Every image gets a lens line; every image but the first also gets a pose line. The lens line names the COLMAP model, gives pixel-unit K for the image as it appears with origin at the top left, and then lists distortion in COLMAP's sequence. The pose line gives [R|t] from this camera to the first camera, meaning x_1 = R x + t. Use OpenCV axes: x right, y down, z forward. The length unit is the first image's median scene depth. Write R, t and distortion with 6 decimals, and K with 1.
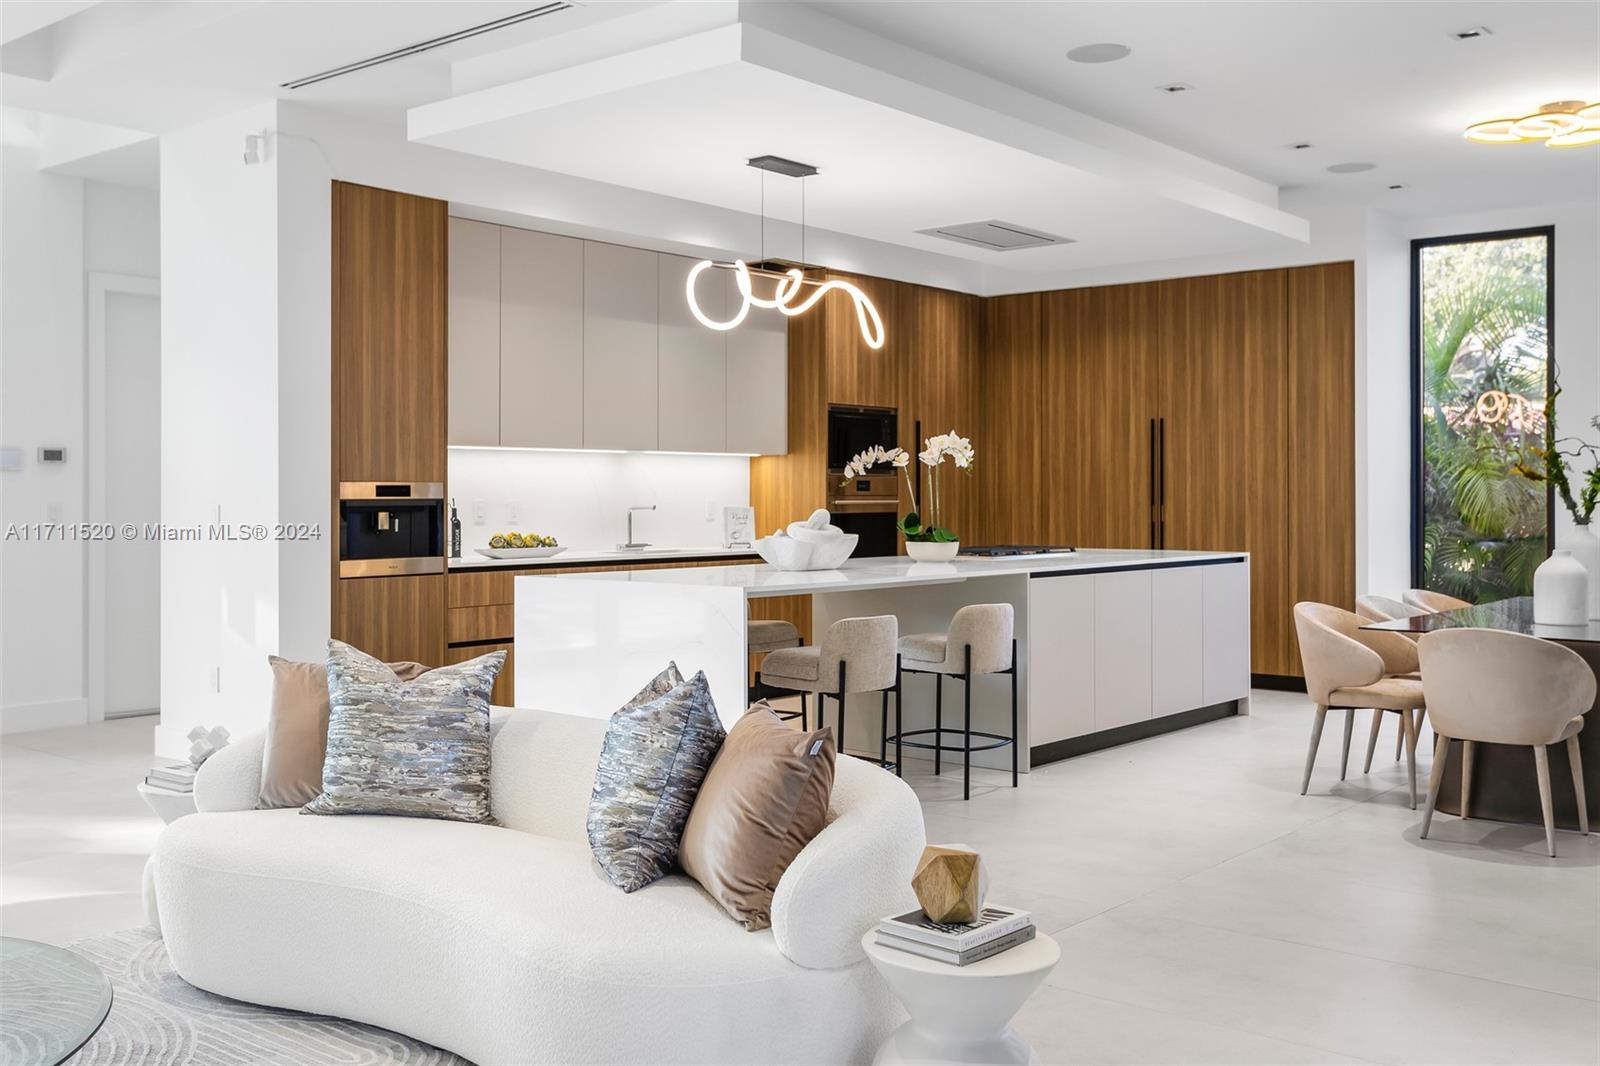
lens RADIAL K [[1546.7, 0, 803.2], [0, 1546.7, 485.8], [0, 0, 1]] dist [-0.001543, 0.004116]
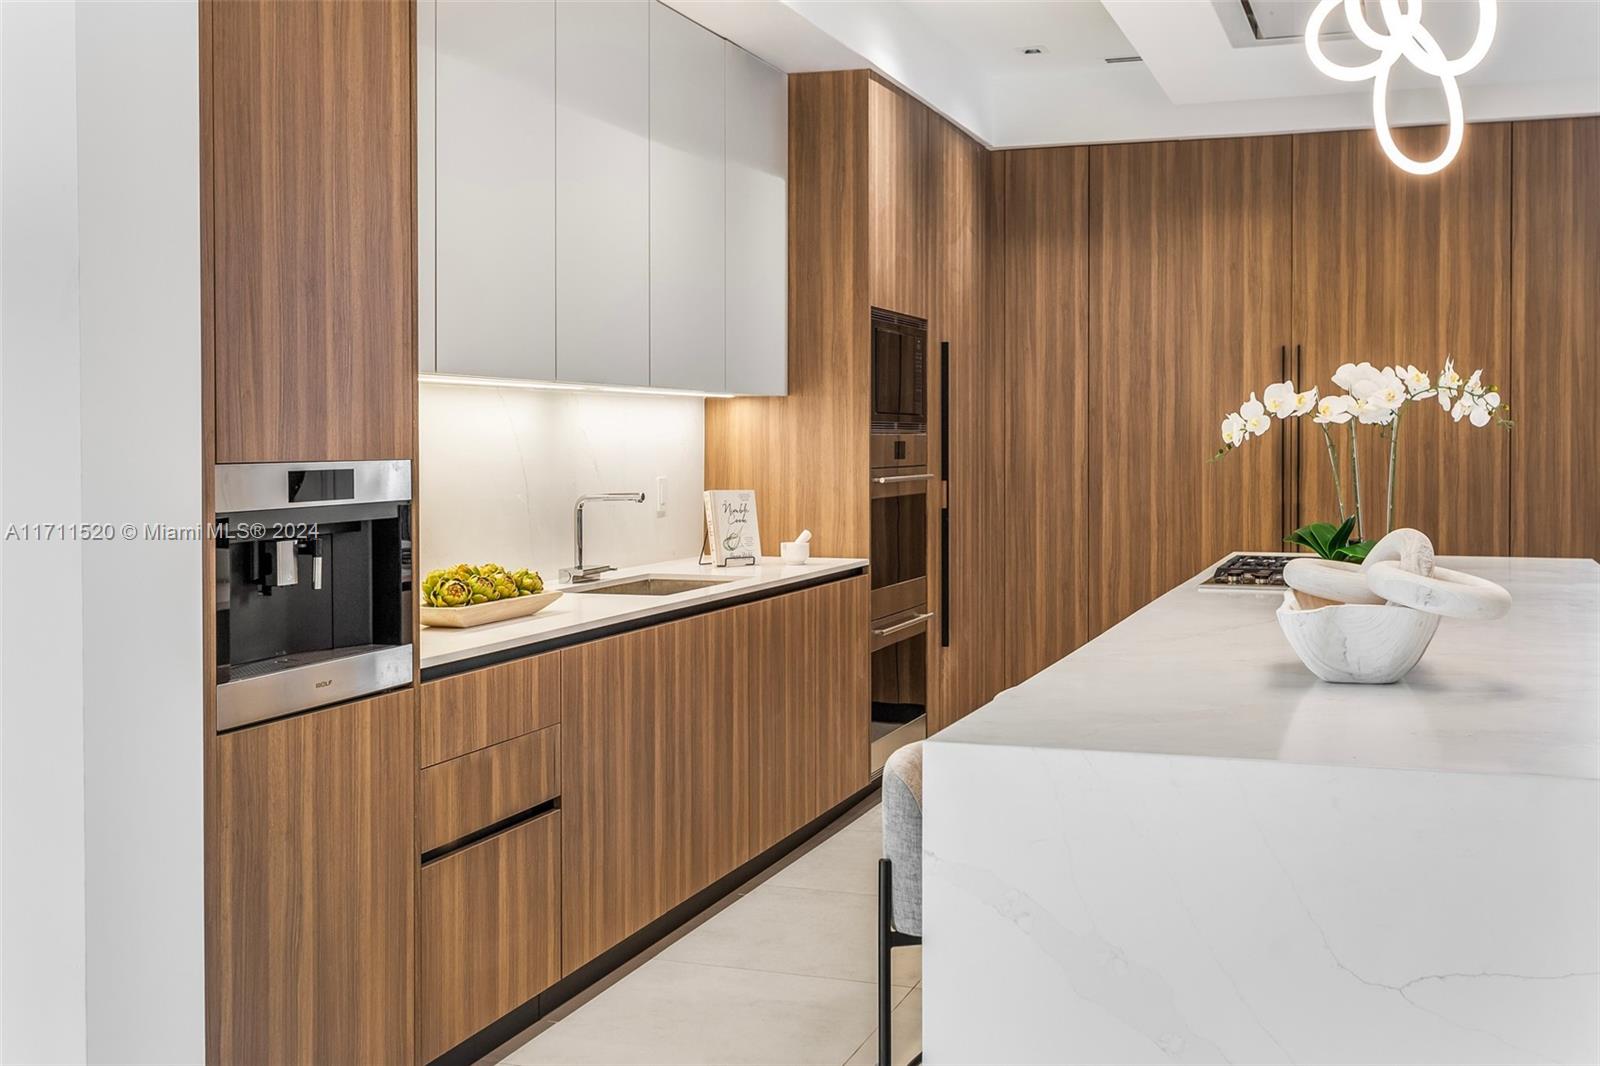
lens RADIAL K [[1715.3, 0, 847.9], [0, 1715.3, 459.9], [0, 0, 1]] dist [-0.001147, 0.014708]
pose [[0.931976, -0.004710, 0.362489, -0.283021], [-0.001788, 0.999844, 0.017589, -0.010086], [-0.362515, -0.017040, 0.931822, 0.530739]]
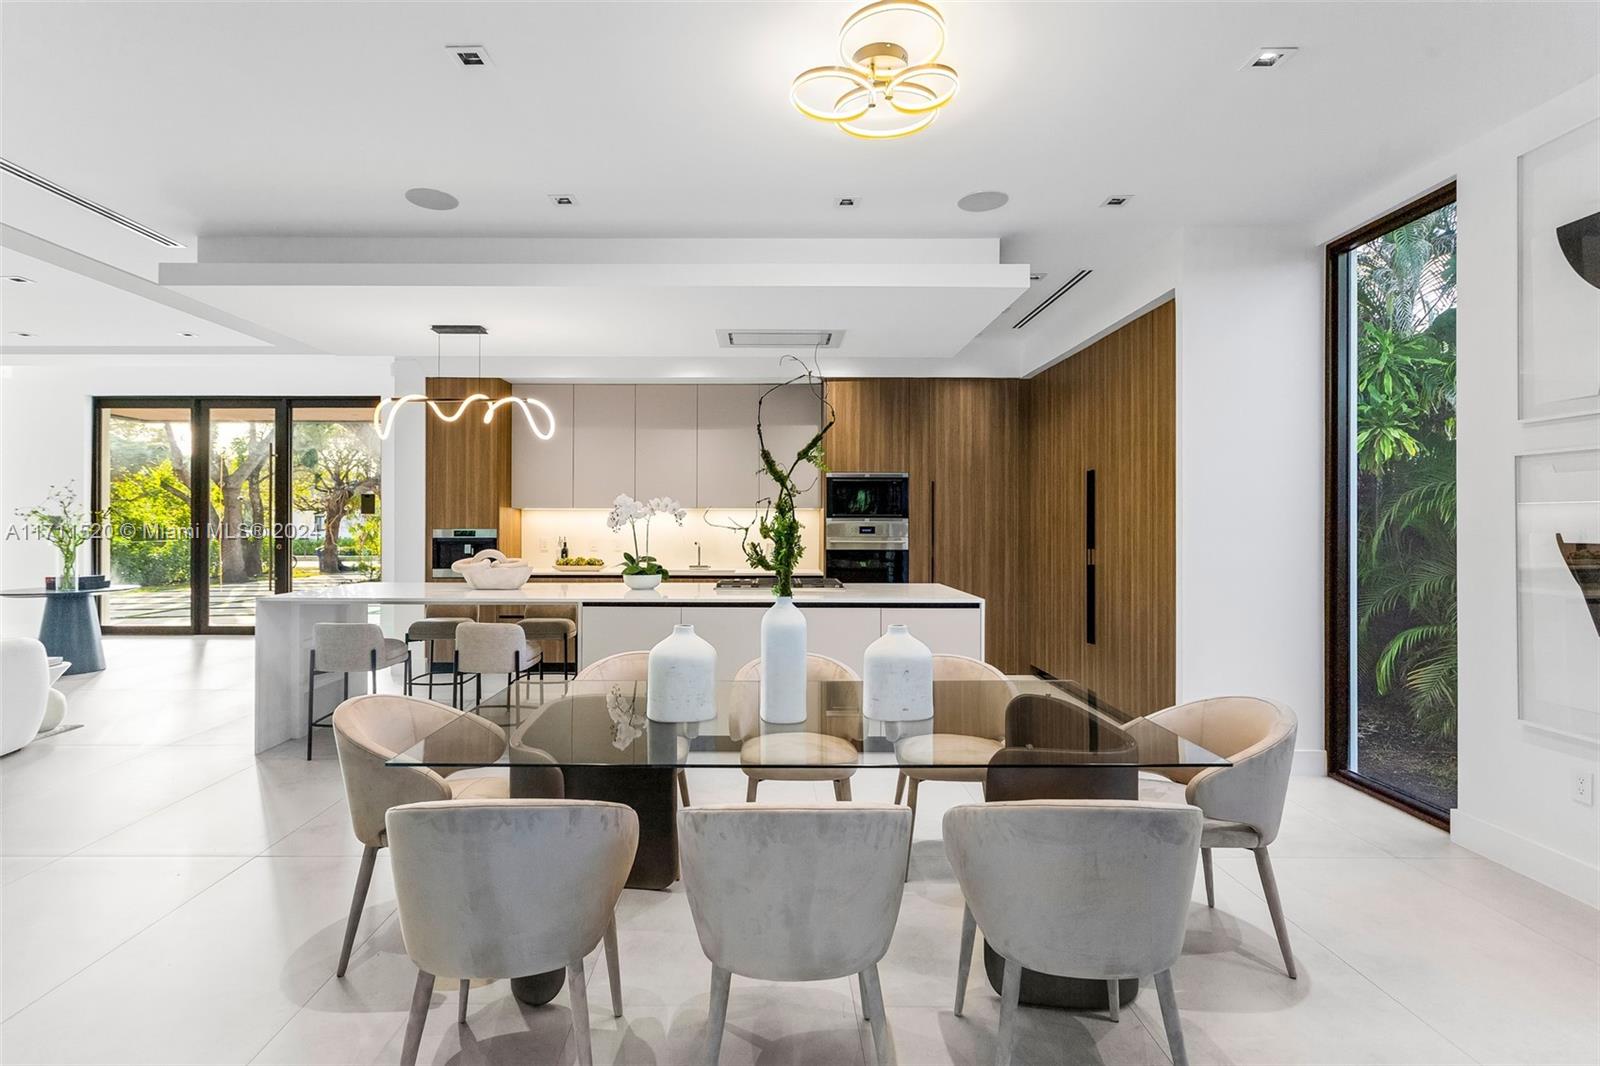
lens RADIAL K [[775.6, 0, 768.4], [0, 775.6, 523.8], [0, 0, 1]] dist [0.000205, 0.000023]
pose [[0.637086, 0.001917, -0.770791, 0.682604], [0.002453, 0.999987, 0.004515, -0.011703], [0.770789, -0.004767, 0.637072, 0.644249]]
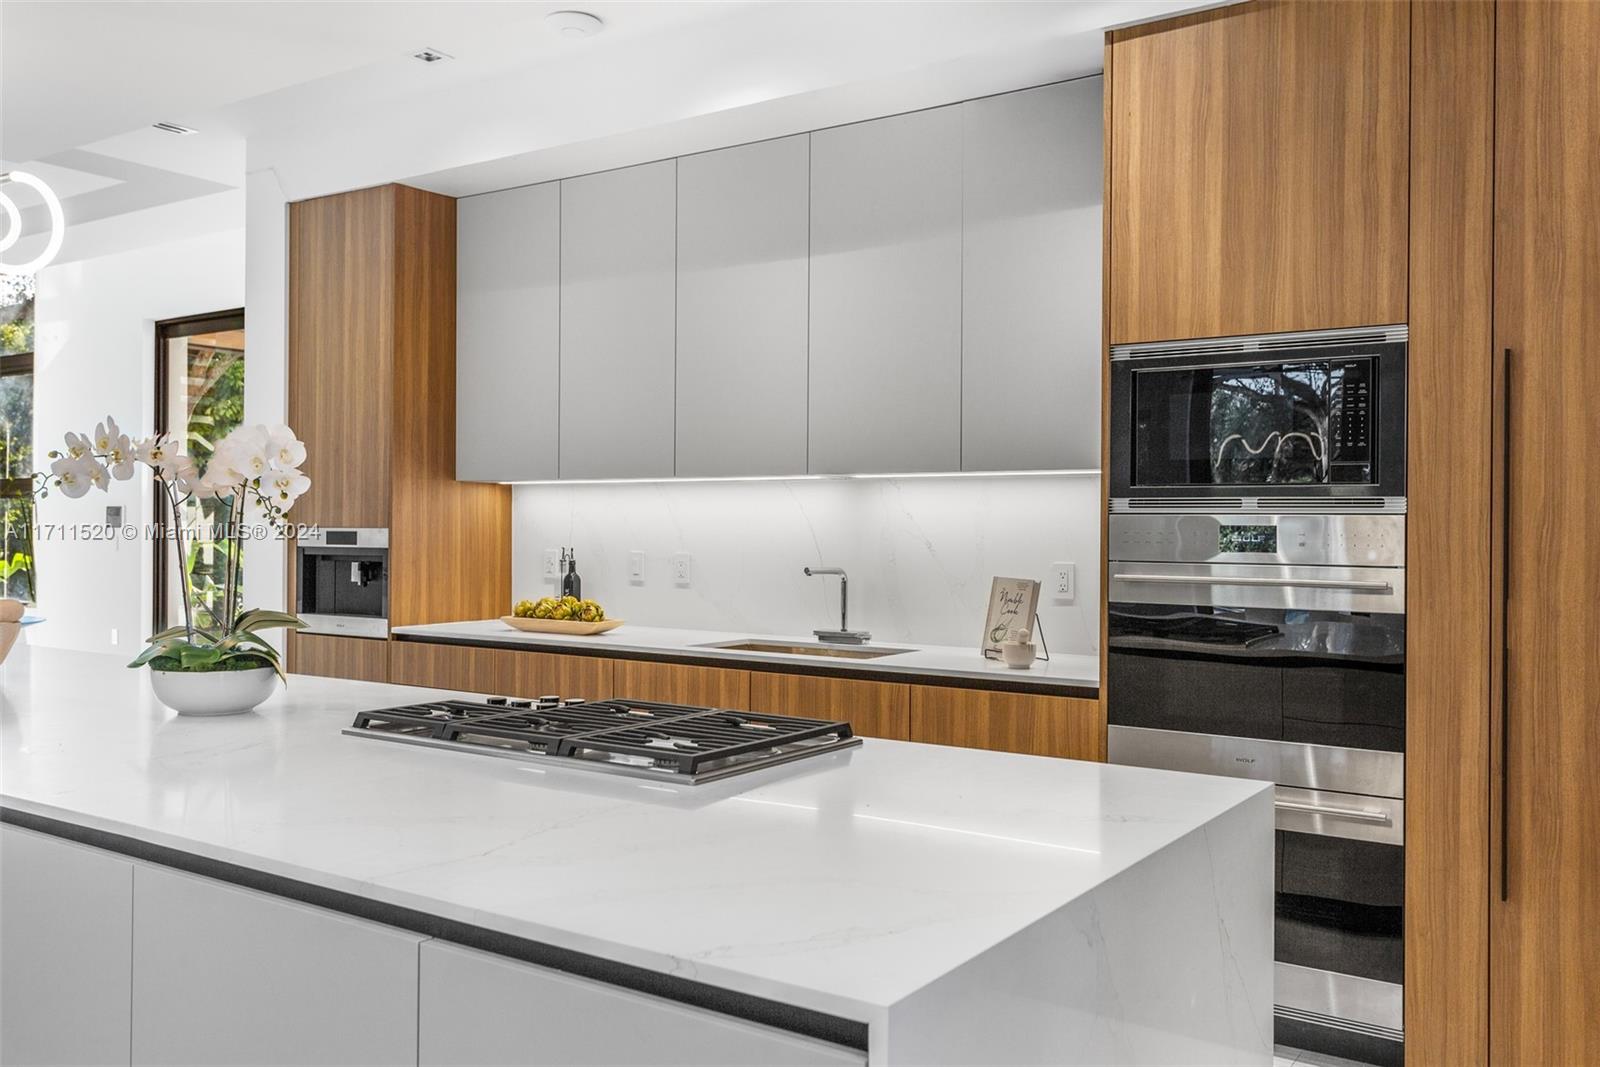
lens RADIAL K [[1326.8, 0, 797.8], [0, 1326.8, 521.8], [0, 0, 1]] dist [0.011404, -0.007152]
pose [[0.097510, 0.000209, -0.995234, 0.478105], [-0.000822, 1.000000, 0.000129, -0.005735], [0.995234, 0.000805, 0.097510, 1.124896]]
